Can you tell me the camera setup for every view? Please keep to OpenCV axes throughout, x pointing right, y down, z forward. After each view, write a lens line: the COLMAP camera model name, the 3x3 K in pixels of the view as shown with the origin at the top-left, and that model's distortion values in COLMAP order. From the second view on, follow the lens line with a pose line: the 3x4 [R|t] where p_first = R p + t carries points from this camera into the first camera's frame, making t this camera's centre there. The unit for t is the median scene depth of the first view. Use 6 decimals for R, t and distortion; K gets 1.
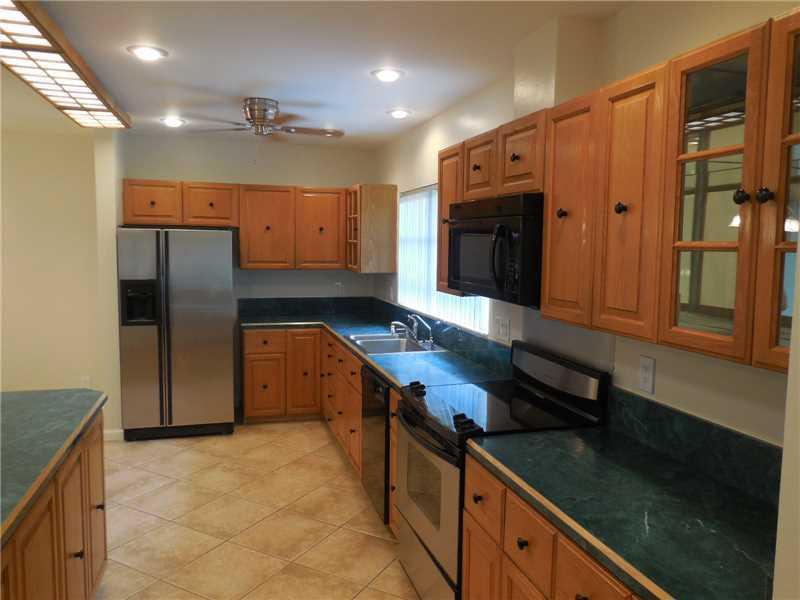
lens RADIAL K [[605.1, 0, 400.0], [0, 605.1, 300.0], [0, 0, 1]] dist [-0.001538, -0.005423]
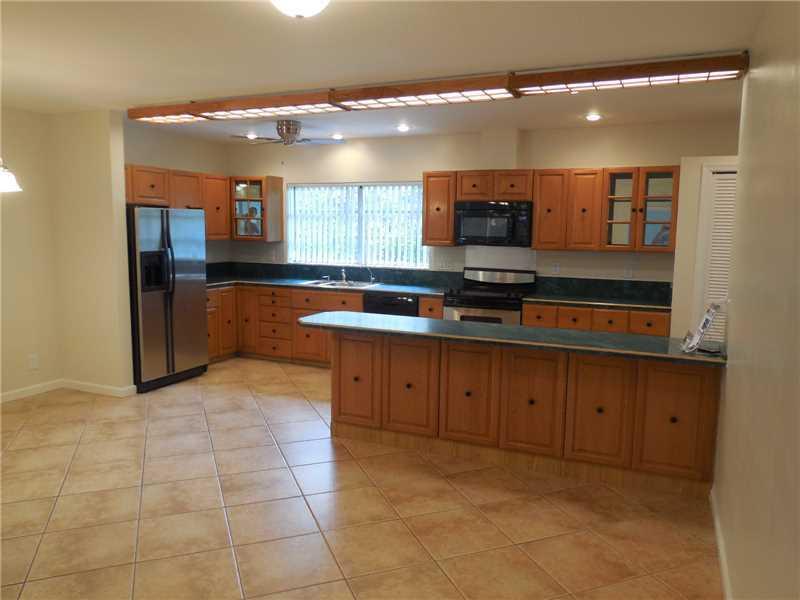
lens RADIAL K [[605.1, 0, 400.0], [0, 605.1, 300.0], [0, 0, 1]] dist [-0.001538, -0.005423]
pose [[0.646678, -0.102912, 0.755789, -1.216552], [0.069417, 0.994685, 0.076046, 0.004328], [-0.759598, 0.003287, 0.650385, -0.148259]]
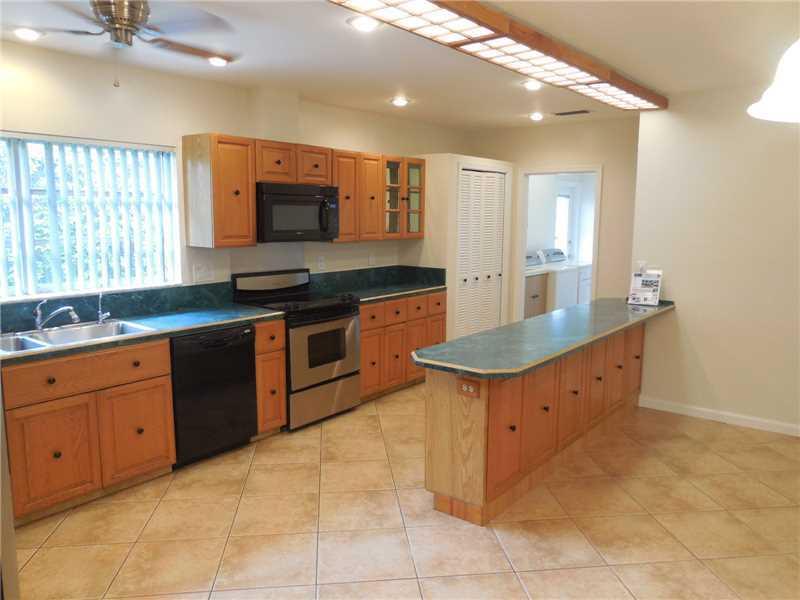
lens RADIAL K [[605.1, 0, 400.0], [0, 605.1, 300.0], [0, 0, 1]] dist [-0.001538, -0.005423]
pose [[-0.575950, -0.131028, 0.806916, -0.991111], [0.064591, 0.976691, 0.204699, -0.118485], [-0.814929, 0.170016, -0.554062, 1.188560]]
